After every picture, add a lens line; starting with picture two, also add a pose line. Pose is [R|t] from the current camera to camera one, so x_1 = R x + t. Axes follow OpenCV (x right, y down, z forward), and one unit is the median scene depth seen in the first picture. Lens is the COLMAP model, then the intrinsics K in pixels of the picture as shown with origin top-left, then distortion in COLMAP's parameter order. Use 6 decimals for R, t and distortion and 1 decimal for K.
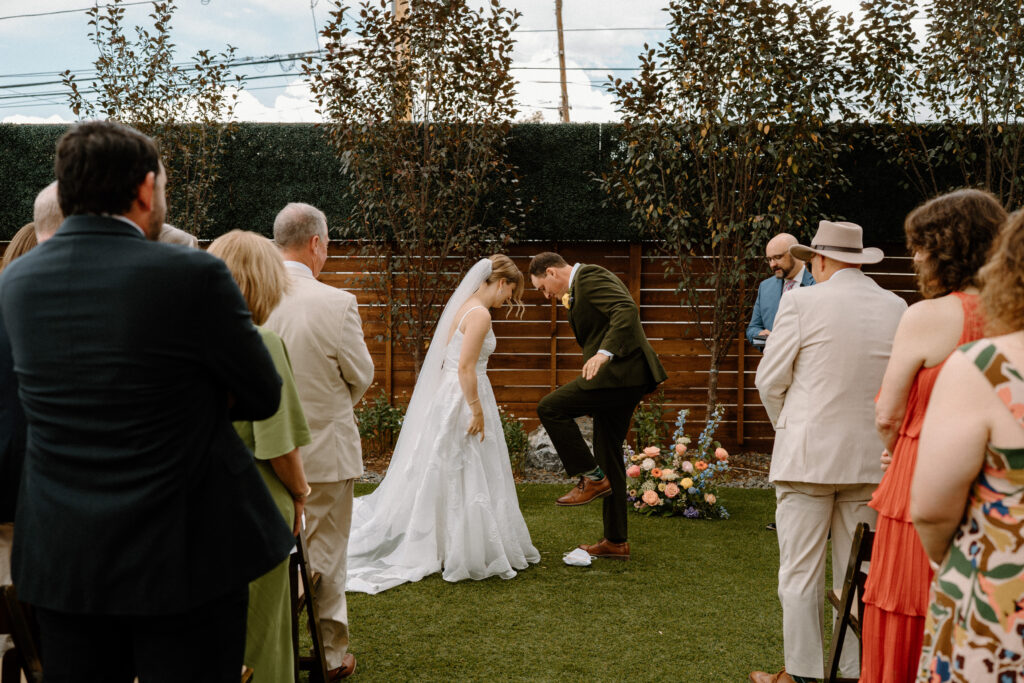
lens RADIAL K [[1070.6, 0, 454.0], [0, 1070.6, 339.2], [0, 0, 1]] dist [0.002718, -0.007026]
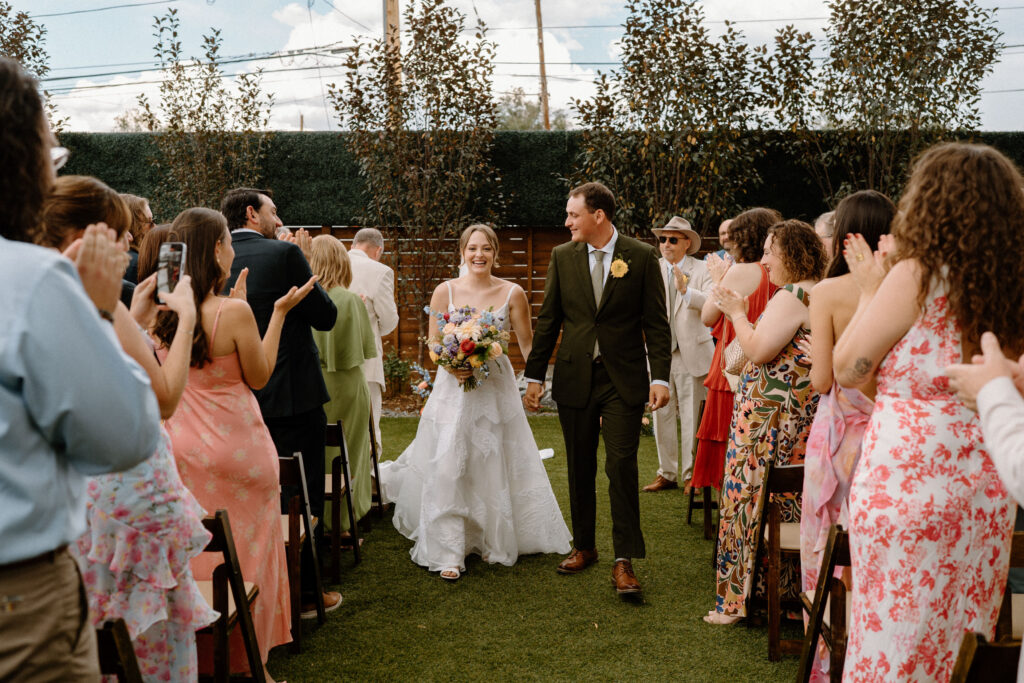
lens RADIAL K [[1150.1, 0, 433.5], [0, 1150.1, 336.3], [0, 0, 1]] dist [-0.006879, 0.024104]
pose [[0.999980, -0.005816, 0.002297, -0.022613], [0.005801, 0.999962, 0.006568, 0.027355], [-0.002336, -0.006555, 0.999976, -0.357874]]
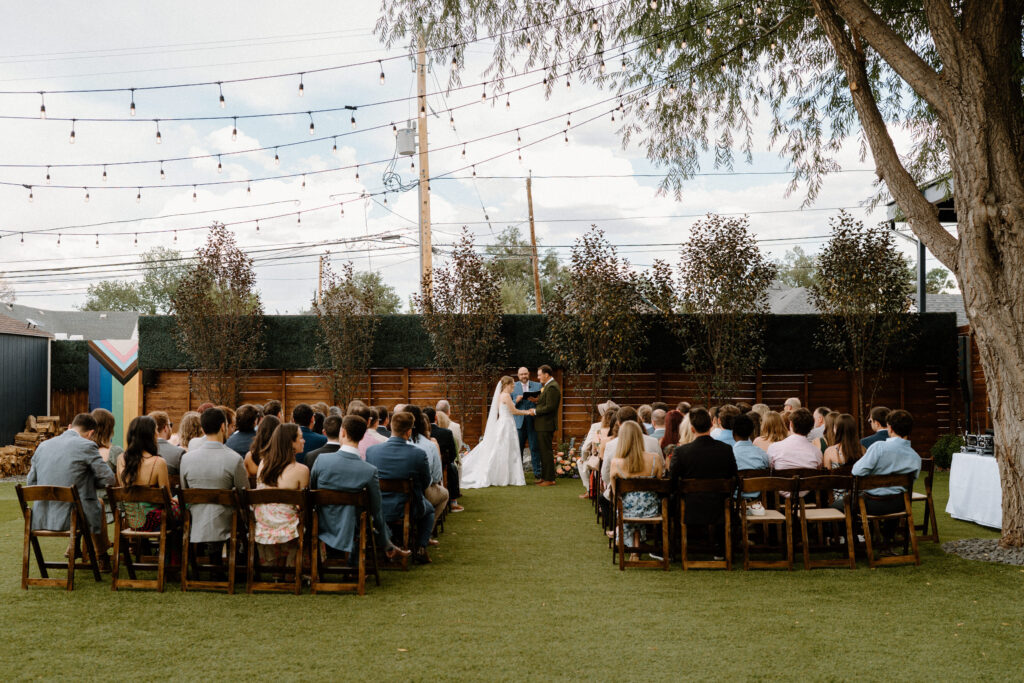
lens RADIAL K [[1070.6, 0, 454.0], [0, 1070.6, 339.2], [0, 0, 1]] dist [0.002718, -0.007026]
pose [[0.999789, -0.007089, 0.019289, -0.096492], [0.008902, 0.995377, -0.095630, 0.063636], [-0.018522, 0.095782, 0.995230, -1.305131]]
